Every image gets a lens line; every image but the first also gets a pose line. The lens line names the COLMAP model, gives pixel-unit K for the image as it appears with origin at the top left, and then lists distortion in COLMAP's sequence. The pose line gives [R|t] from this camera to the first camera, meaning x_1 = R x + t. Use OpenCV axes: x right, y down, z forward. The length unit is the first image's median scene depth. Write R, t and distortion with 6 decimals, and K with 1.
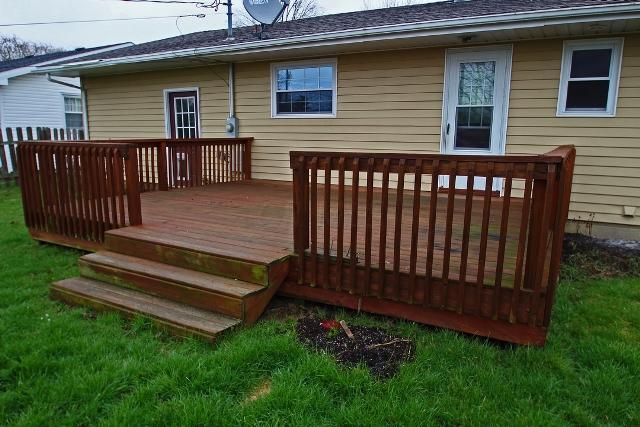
lens RADIAL K [[456.8, 0, 322.4], [0, 456.8, 224.1], [0, 0, 1]] dist [-0.041491, 0.010590]
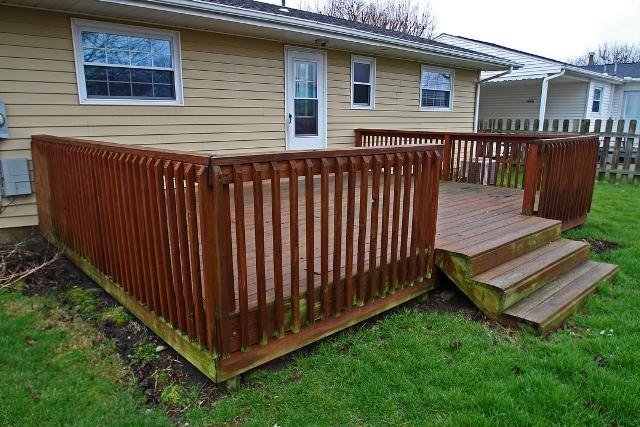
lens RADIAL K [[456.8, 0, 316.5], [0, 456.8, 218.8], [0, 0, 1]] dist [-0.041491, 0.010590]
pose [[0.313584, -0.210382, 0.925962, -0.688466], [0.189341, 0.969419, 0.156133, -0.118056], [-0.930492, 0.126362, 0.343828, 0.520664]]
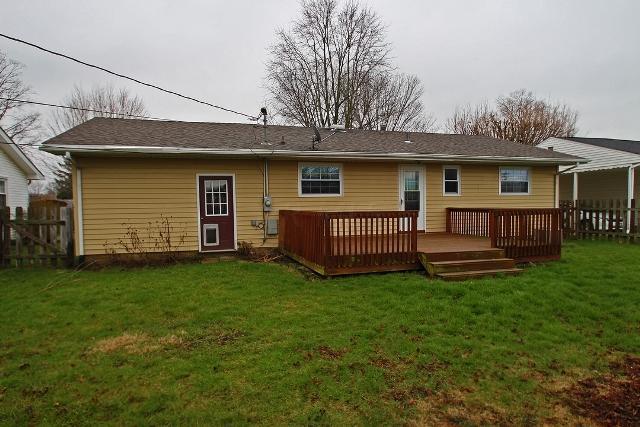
lens RADIAL K [[413.4, 0, 317.7], [0, 413.4, 211.8], [0, 0, 1]] dist [-0.021747, 0.003533]
pose [[0.684713, -0.030897, 0.728157, -1.165457], [0.161686, 0.980644, -0.110429, -0.020603], [-0.710651, 0.193345, 0.676456, 0.025427]]
